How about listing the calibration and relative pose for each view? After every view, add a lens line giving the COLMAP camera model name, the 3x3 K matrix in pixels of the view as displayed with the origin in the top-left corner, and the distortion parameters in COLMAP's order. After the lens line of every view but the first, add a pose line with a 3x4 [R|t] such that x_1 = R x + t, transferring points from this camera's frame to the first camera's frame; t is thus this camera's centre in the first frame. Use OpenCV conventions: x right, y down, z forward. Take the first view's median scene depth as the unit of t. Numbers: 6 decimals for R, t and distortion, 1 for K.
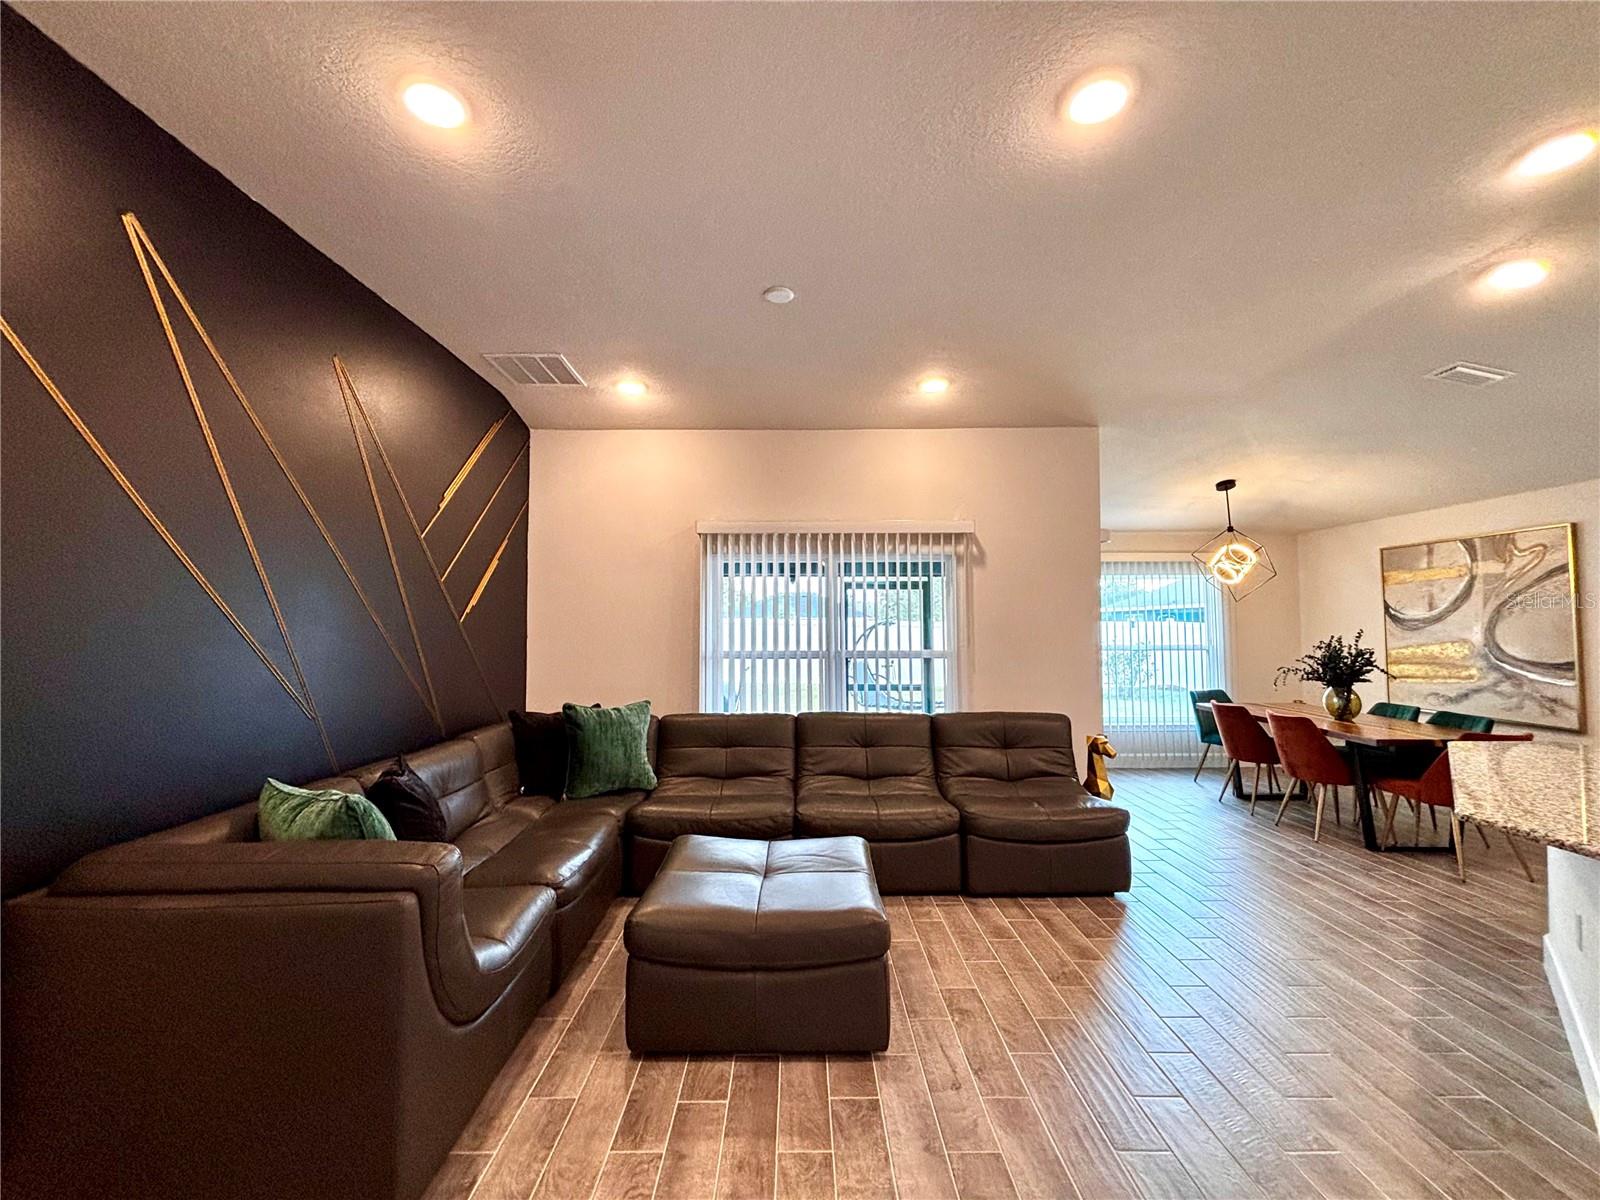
lens RADIAL K [[641.7, 0, 800.9], [0, 641.7, 601.0], [0, 0, 1]] dist [-0.002082, -0.000981]
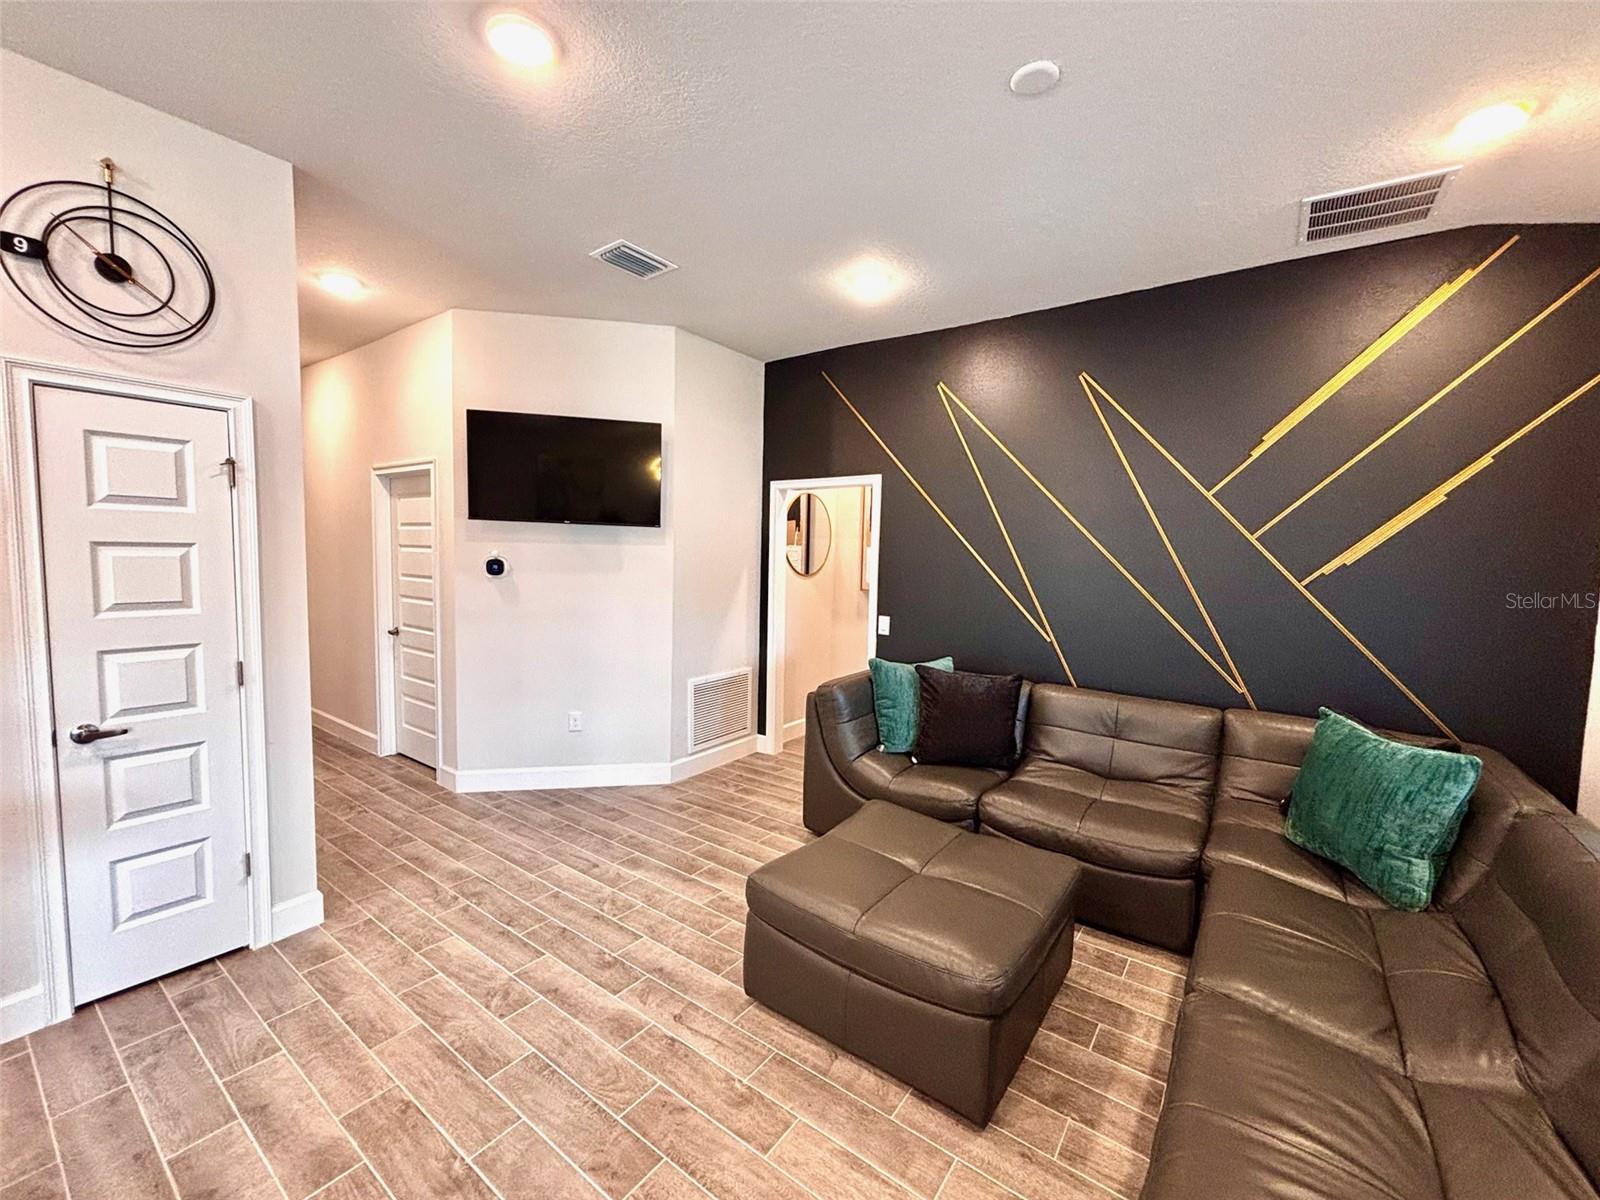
lens RADIAL K [[641.7, 0, 802.5], [0, 641.7, 601.1], [0, 0, 1]] dist [-0.002082, -0.000981]
pose [[-0.584017, 0.050412, -0.810174, 0.990918], [0.017630, 0.998622, 0.049429, 0.007995], [0.811550, 0.014584, -0.584101, 1.850474]]
